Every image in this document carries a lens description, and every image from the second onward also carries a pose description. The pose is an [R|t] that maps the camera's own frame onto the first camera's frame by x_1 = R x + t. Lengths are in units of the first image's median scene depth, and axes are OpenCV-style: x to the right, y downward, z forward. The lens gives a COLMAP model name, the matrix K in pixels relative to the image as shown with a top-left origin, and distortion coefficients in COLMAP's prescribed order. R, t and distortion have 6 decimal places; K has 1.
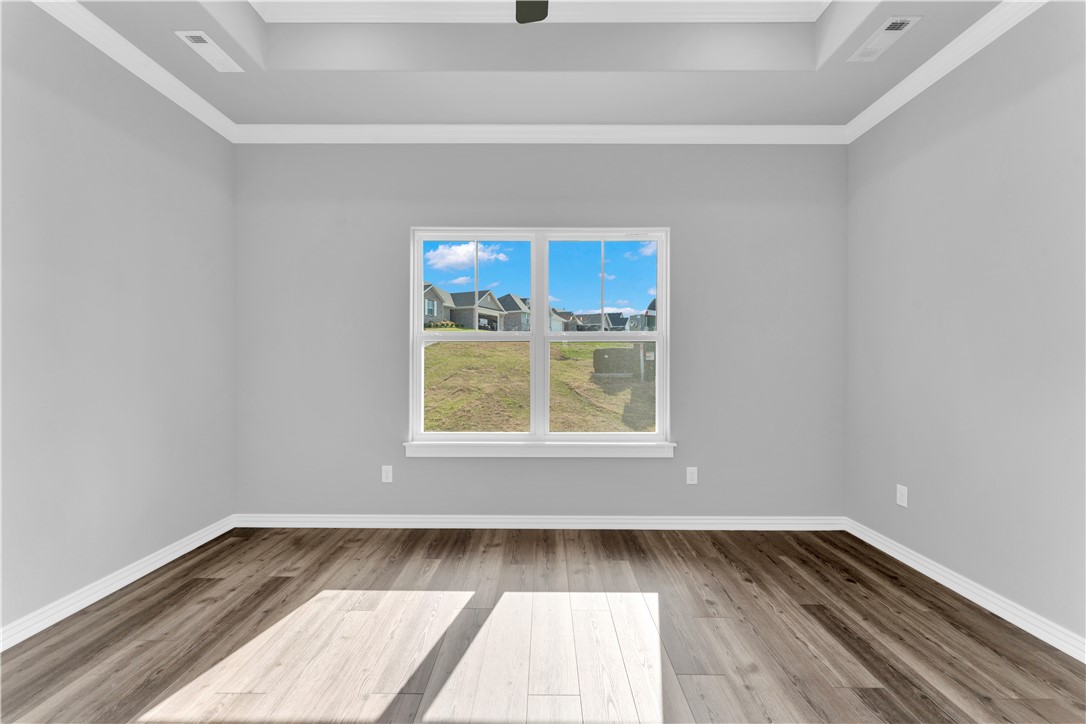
lens RADIAL K [[443.6, 0, 537.5], [0, 443.6, 365.6], [0, 0, 1]] dist [0.003352, 0.000210]
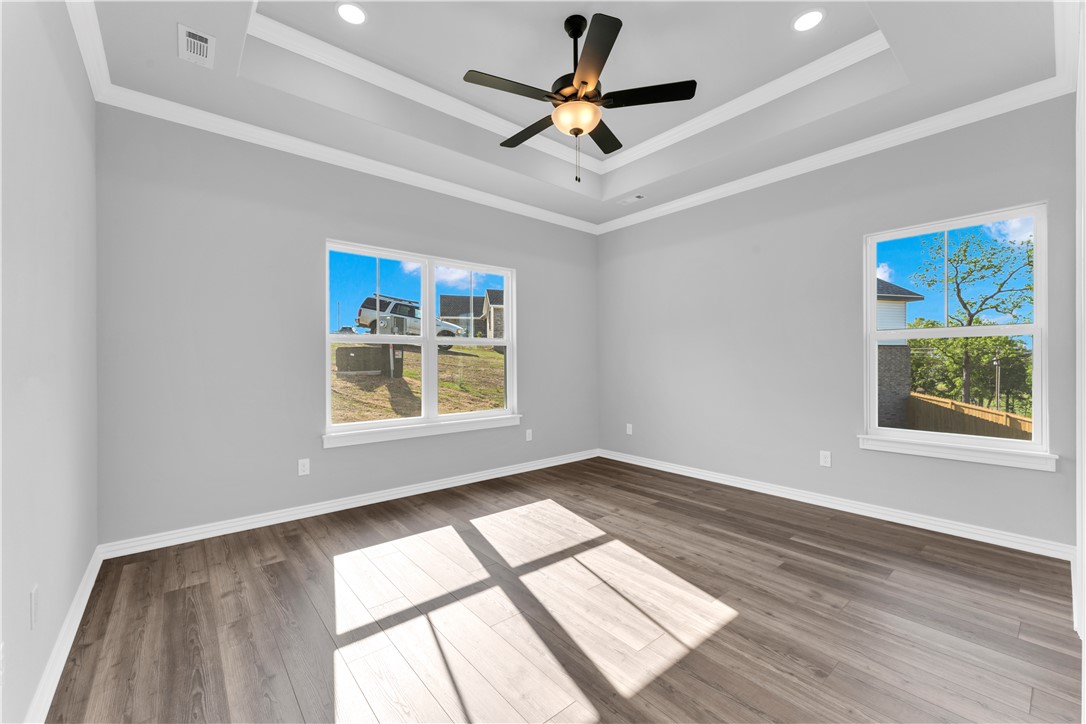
lens RADIAL K [[443.6, 0, 545.8], [0, 443.6, 361.3], [0, 0, 1]] dist [0.003352, 0.000210]
pose [[0.758021, -0.007105, 0.652191, -0.722699], [0.009878, 0.999951, -0.000588, -0.002919], [-0.652155, 0.006888, 0.758054, -0.225082]]
